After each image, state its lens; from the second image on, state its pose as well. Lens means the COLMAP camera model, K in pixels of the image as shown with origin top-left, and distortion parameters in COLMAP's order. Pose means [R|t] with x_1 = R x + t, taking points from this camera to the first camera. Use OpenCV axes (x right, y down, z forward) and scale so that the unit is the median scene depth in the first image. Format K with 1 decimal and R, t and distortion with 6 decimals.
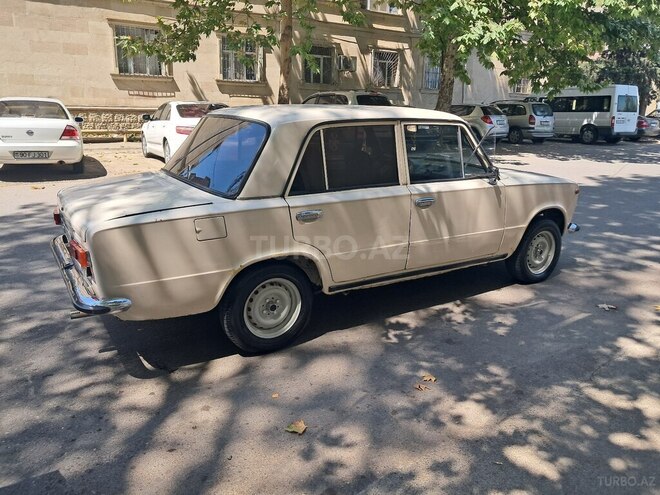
lens RADIAL K [[524.6, 0, 333.3], [0, 524.6, 222.4], [0, 0, 1]] dist [0.009073, -0.005729]
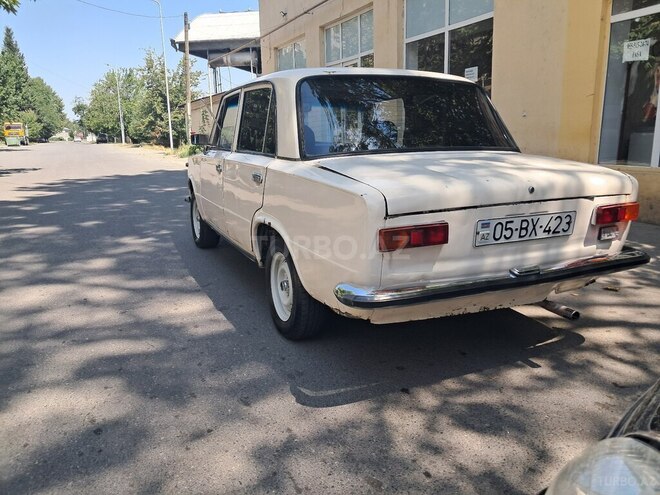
lens RADIAL K [[527.2, 0, 334.2], [0, 527.2, 233.7], [0, 0, 1]] dist [0.004283, 0.000932]
pose [[0.135386, -0.202495, 0.969880, -0.325139], [0.230276, 0.958518, 0.167979, -0.037891], [-0.963662, 0.200598, 0.176400, 0.301808]]
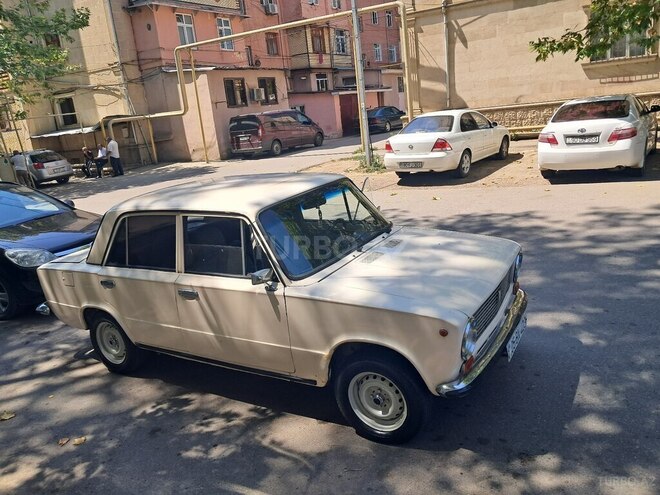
lens RADIAL K [[524.6, 0, 333.3], [0, 524.6, 222.4], [0, 0, 1]] dist [0.009073, -0.005729]
pose [[0.453520, 0.128930, -0.881871, 0.353026], [-0.075365, 0.991485, 0.106198, -0.090890], [0.888054, 0.018299, 0.459375, 0.233430]]
